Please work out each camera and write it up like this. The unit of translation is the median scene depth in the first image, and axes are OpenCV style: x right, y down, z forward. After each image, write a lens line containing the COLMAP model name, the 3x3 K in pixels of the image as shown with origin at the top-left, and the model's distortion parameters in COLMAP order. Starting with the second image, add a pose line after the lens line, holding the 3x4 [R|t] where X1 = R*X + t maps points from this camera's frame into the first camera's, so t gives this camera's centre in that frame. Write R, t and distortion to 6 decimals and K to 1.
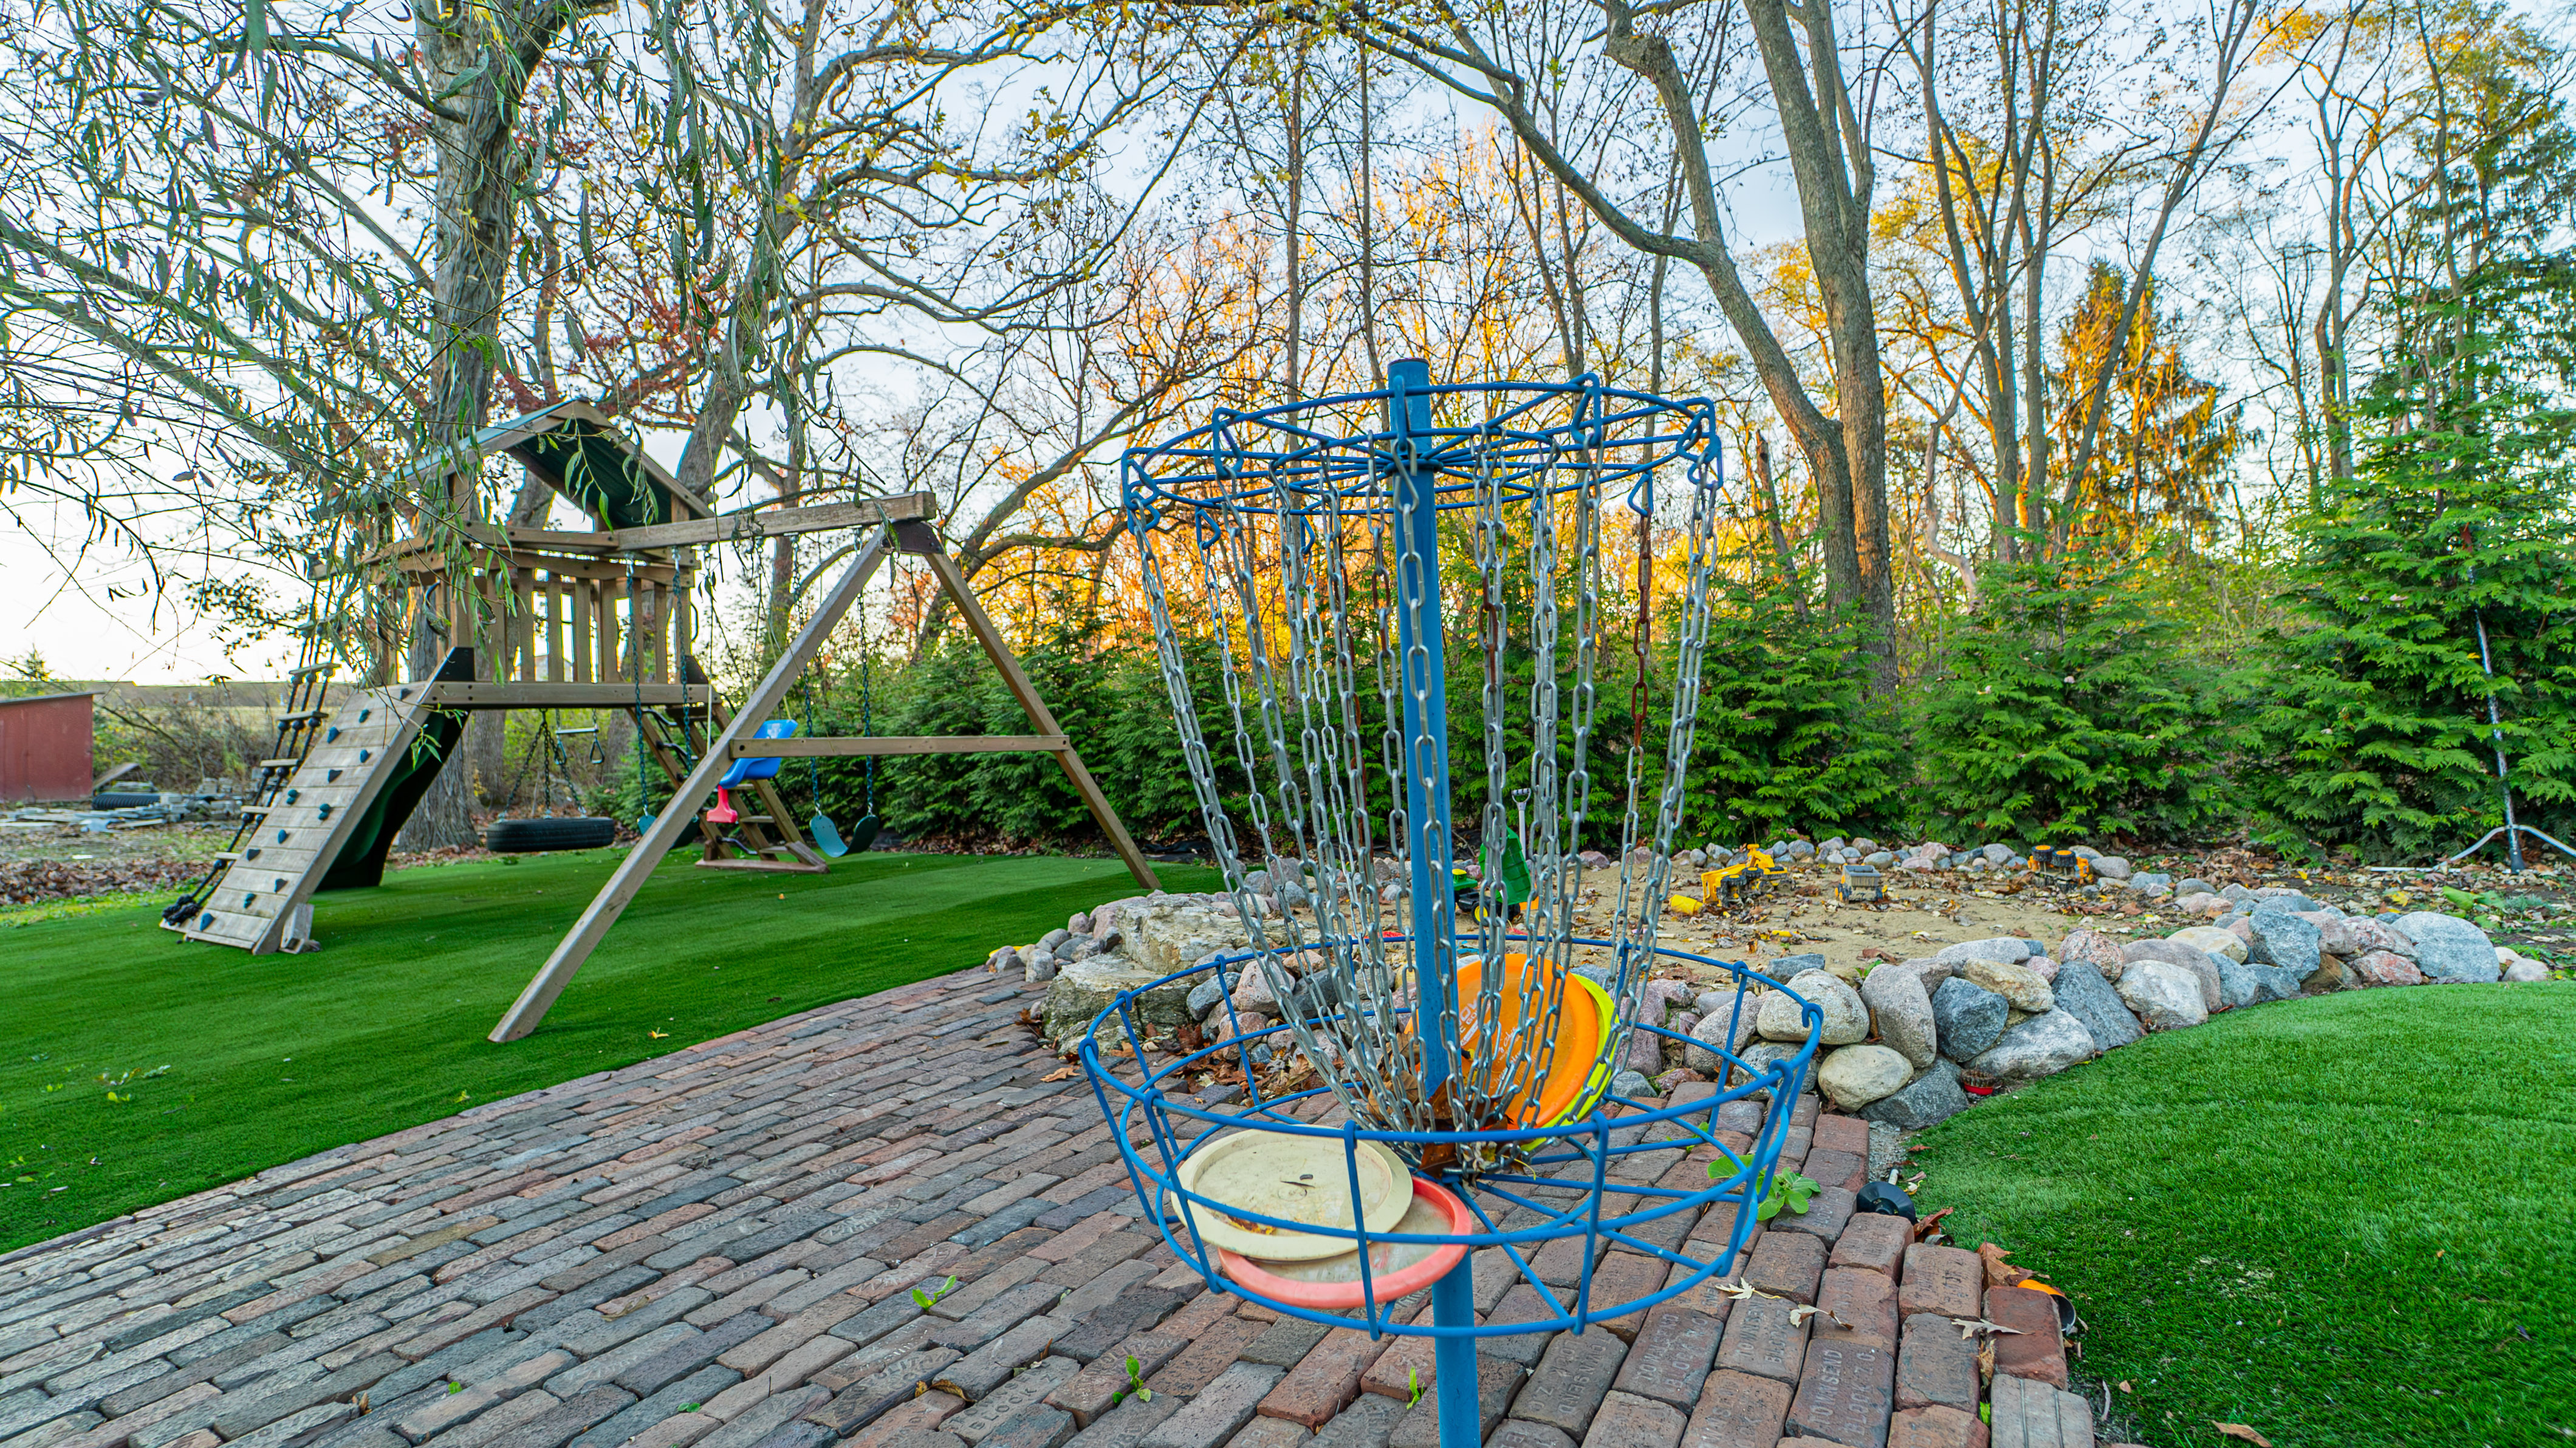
lens RADIAL K [[1095.6, 0, 1288.0], [0, 1095.6, 724.0], [0, 0, 1]] dist [-0.001121, -0.000127]
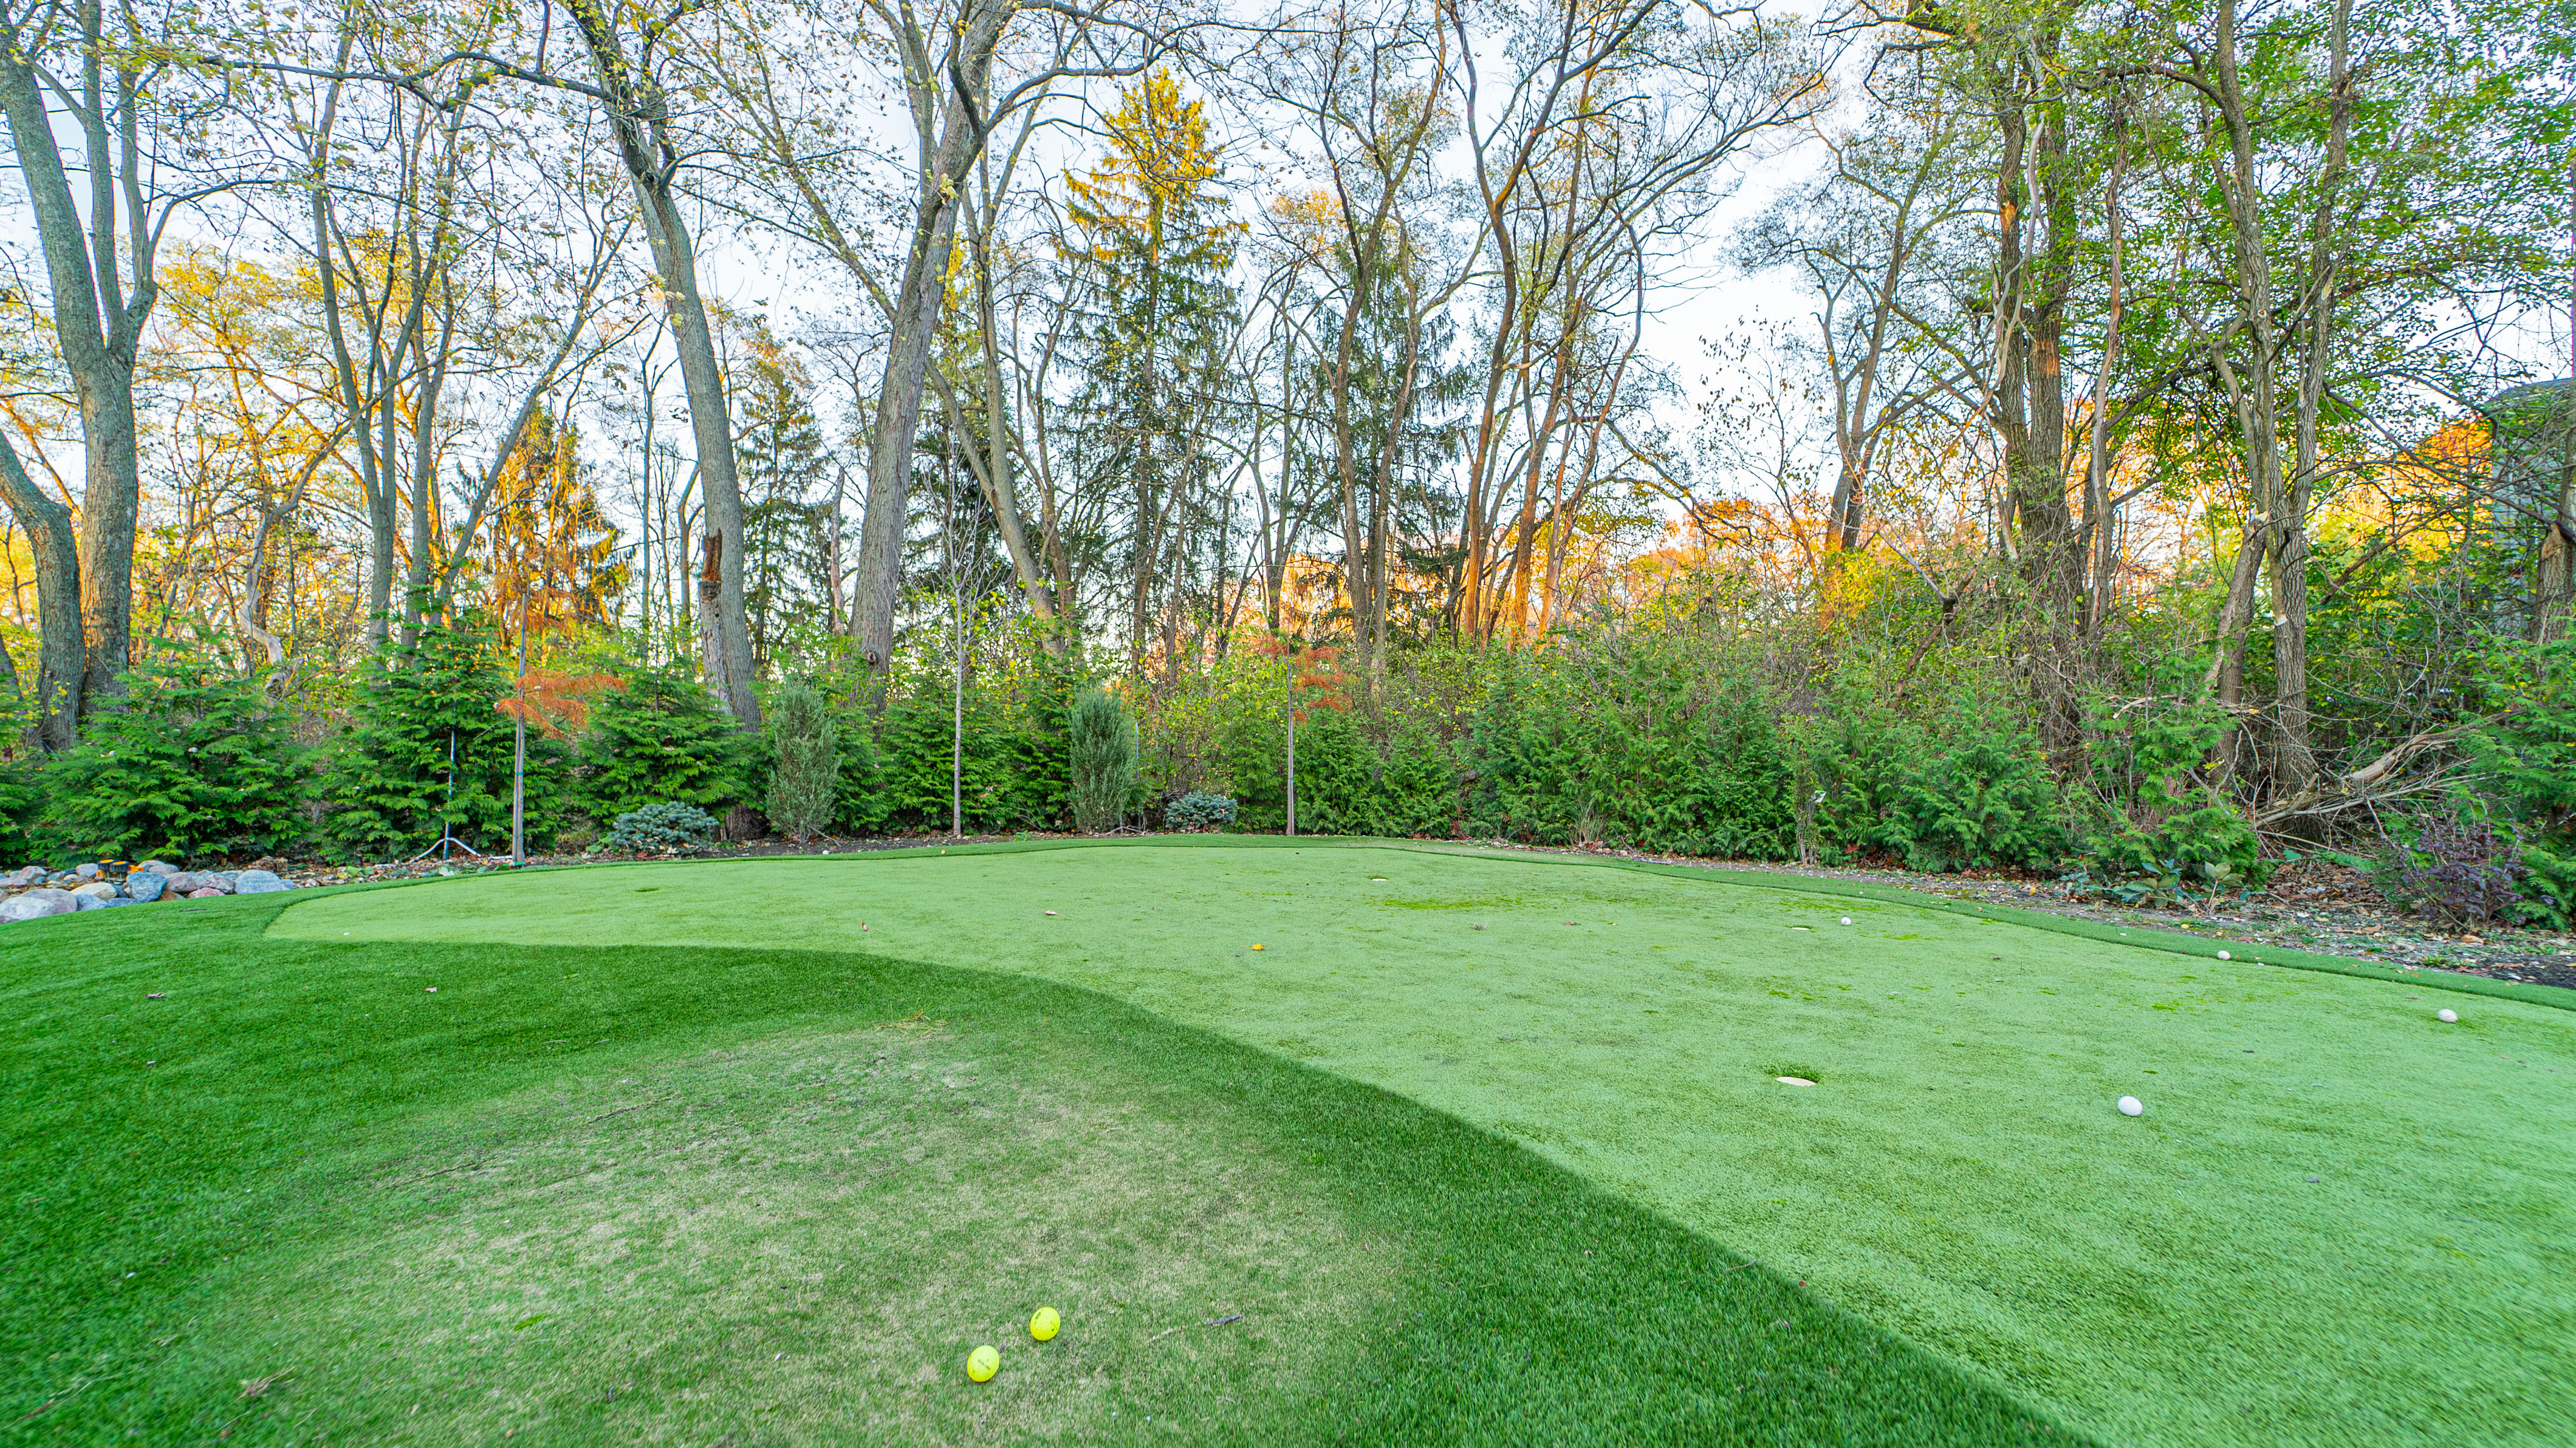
lens RADIAL K [[1038.8, 0, 1301.0], [0, 1038.8, 730.2], [0, 0, 1]] dist [-0.000271, -0.000011]
pose [[0.322059, 0.075561, 0.943699, -0.088534], [-0.015161, 0.997094, -0.074662, 0.011216], [-0.946598, 0.009738, 0.322268, -0.665953]]
